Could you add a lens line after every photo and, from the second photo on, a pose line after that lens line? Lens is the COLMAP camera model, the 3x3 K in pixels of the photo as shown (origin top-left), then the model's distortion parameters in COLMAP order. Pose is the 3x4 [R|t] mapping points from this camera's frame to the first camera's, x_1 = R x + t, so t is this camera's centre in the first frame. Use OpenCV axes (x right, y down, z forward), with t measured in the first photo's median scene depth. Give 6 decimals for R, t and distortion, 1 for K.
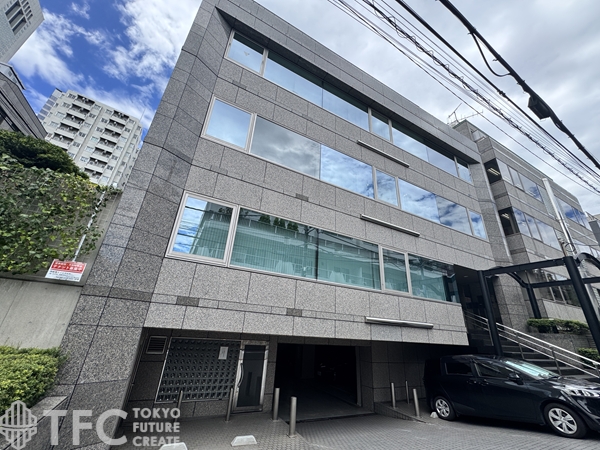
lens RADIAL K [[241.4, 0, 306.8], [0, 241.4, 220.9], [0, 0, 1]] dist [-0.003722, 0.000720]
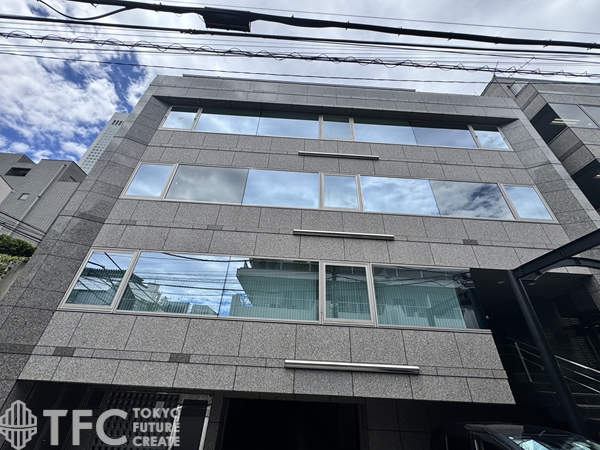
lens RADIAL K [[241.4, 0, 303.2], [0, 241.4, 227.0], [0, 0, 1]] dist [-0.003722, 0.000720]
pose [[0.899338, -0.251031, -0.358014, 0.597589], [0.192713, 0.962526, -0.190803, 0.139190], [0.392496, 0.102603, 0.914013, 0.265662]]
